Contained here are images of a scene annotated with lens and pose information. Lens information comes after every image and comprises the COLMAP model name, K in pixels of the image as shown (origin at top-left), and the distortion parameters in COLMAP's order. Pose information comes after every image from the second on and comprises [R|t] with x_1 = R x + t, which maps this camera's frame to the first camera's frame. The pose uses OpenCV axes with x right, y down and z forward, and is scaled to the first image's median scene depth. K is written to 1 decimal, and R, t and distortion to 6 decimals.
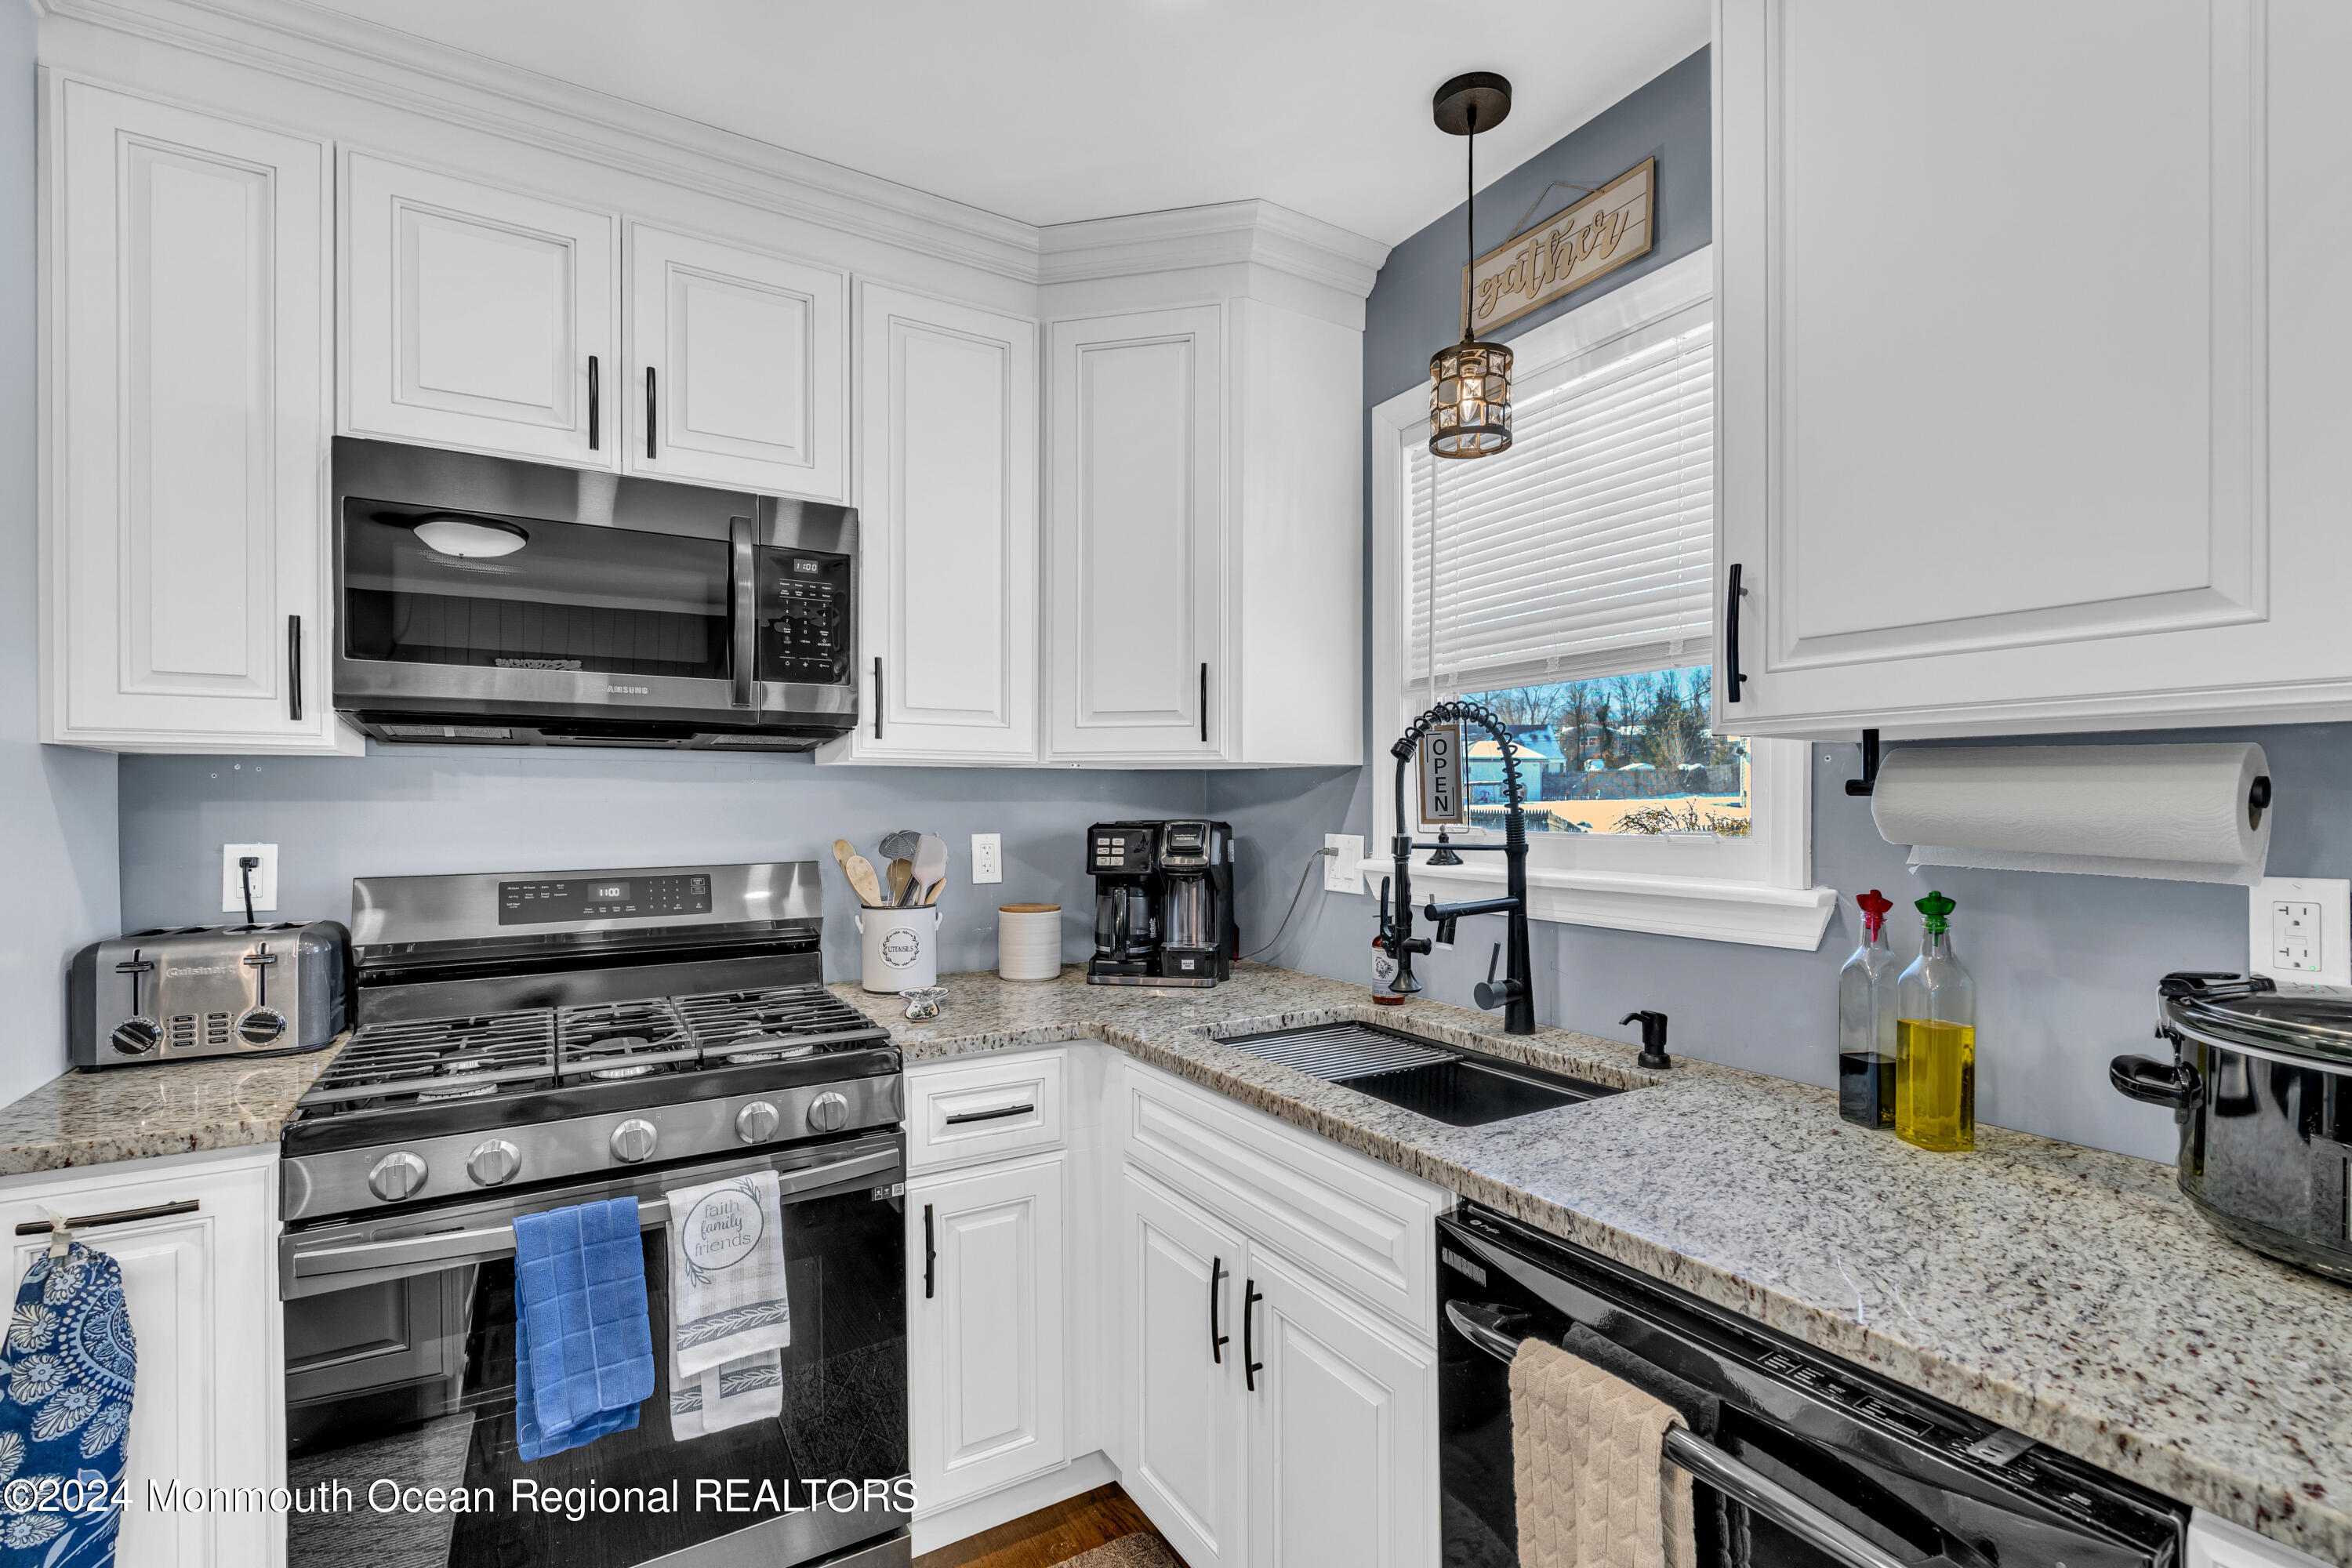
lens RADIAL K [[1060.5, 0, 1180.0], [0, 1060.5, 805.6], [0, 0, 1]] dist [-0.004109, 0.000289]
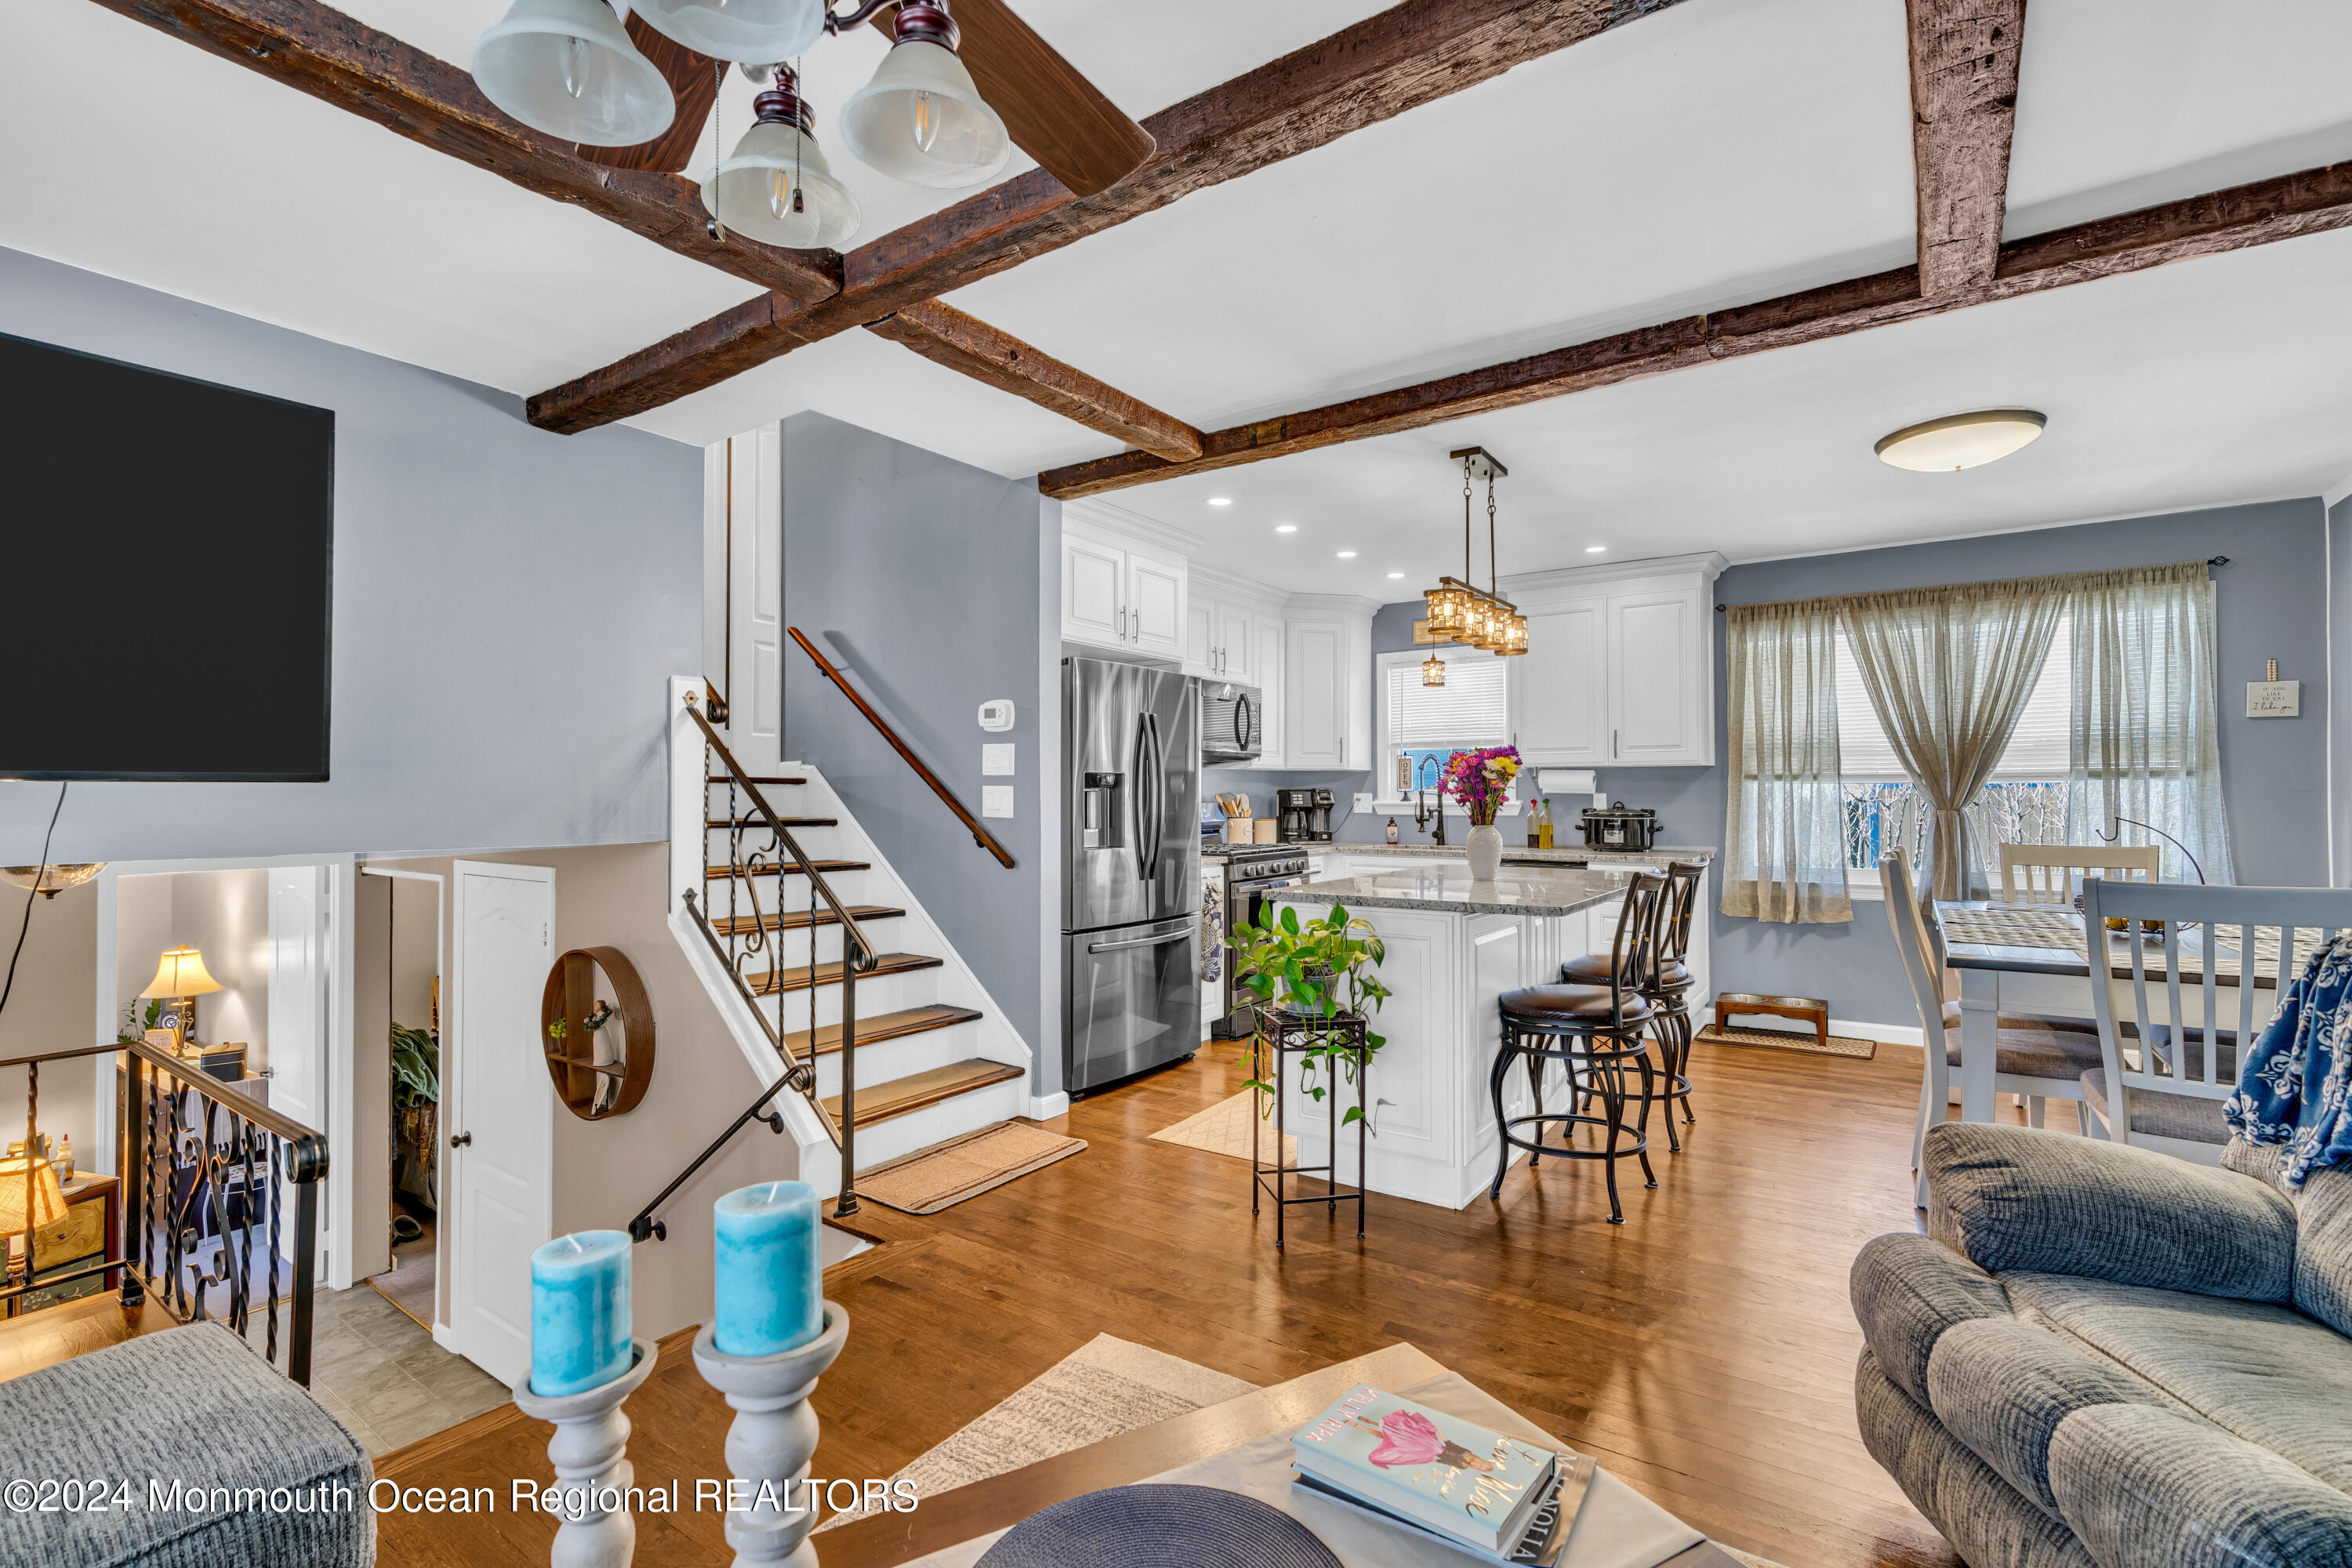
lens RADIAL K [[1053.3, 0, 1176.0], [0, 1053.3, 784.0], [0, 0, 1]] dist [-0.002988, -0.000304]
pose [[0.917636, 0.002808, 0.397412, -1.934166], [0.002810, 0.999904, -0.013554, 0.050724], [-0.397412, 0.013555, 0.917540, -1.936882]]
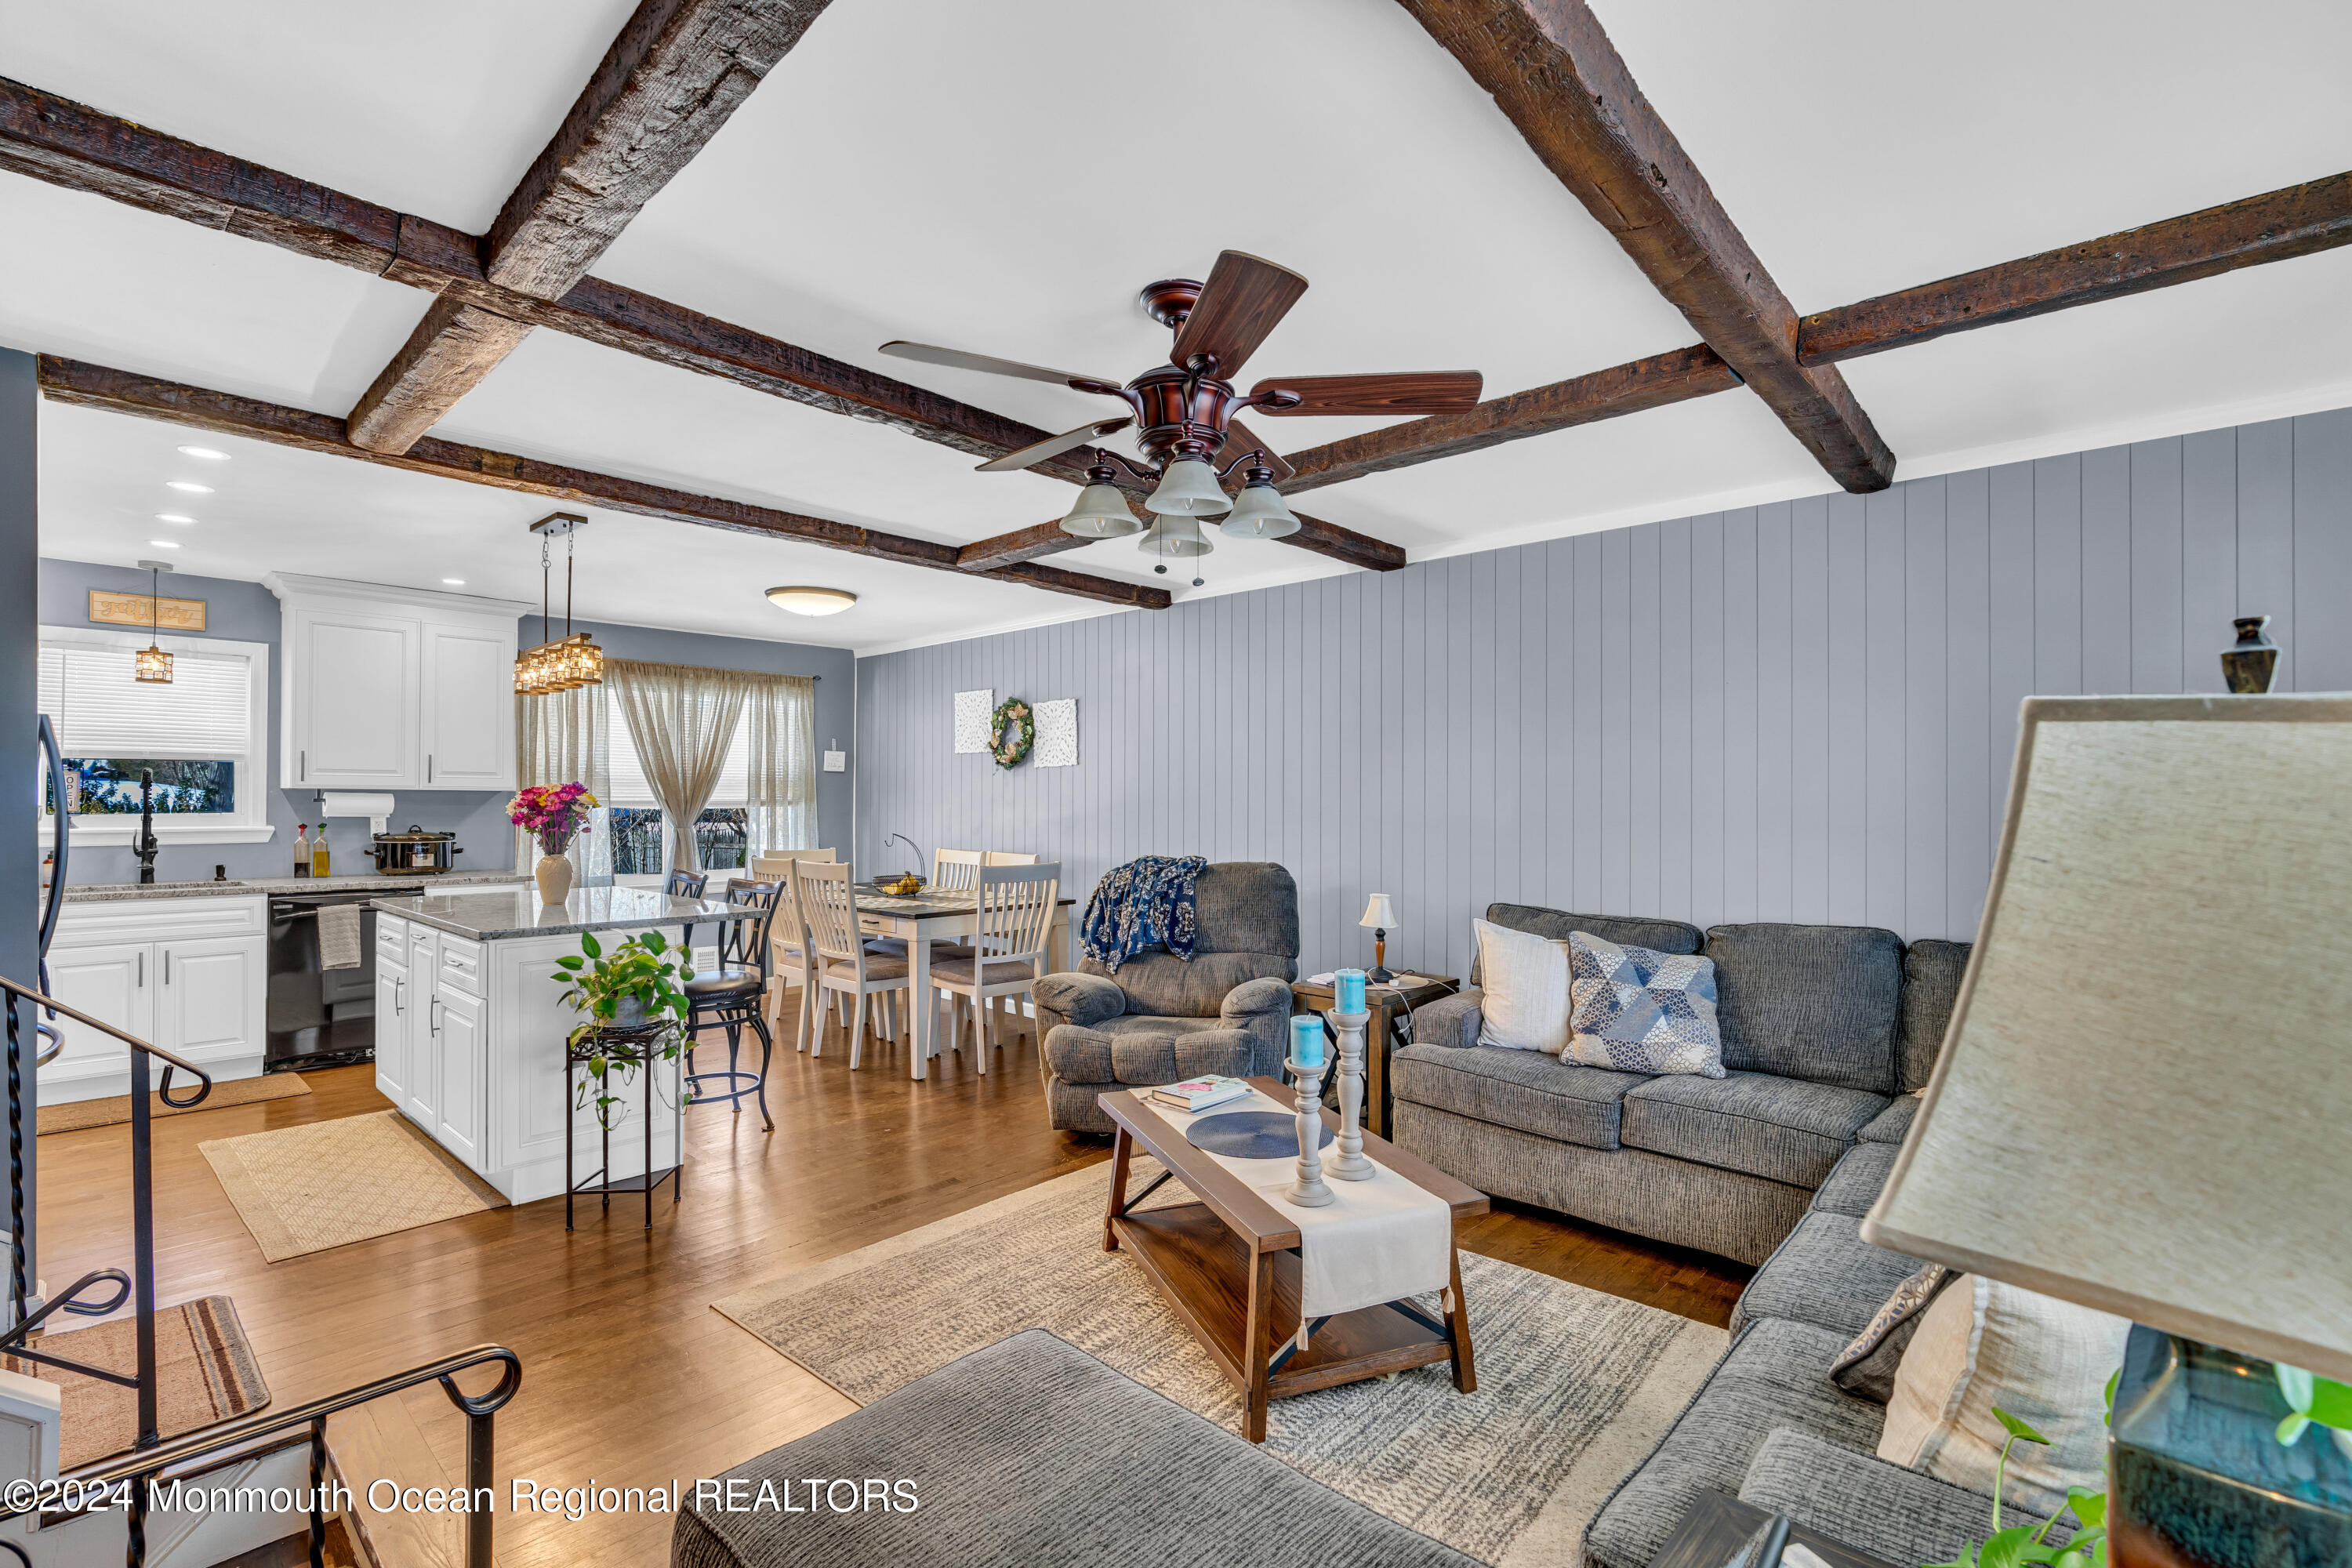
lens RADIAL K [[1066.9, 0, 1178.2], [0, 1066.9, 795.9], [0, 0, 1]] dist [0.001789, 0.001474]
pose [[-0.264335, 0.002360, 0.964428, -3.191758], [-0.002398, 0.999992, -0.003104, -0.020245], [-0.964428, -0.003134, -0.264327, -0.914323]]
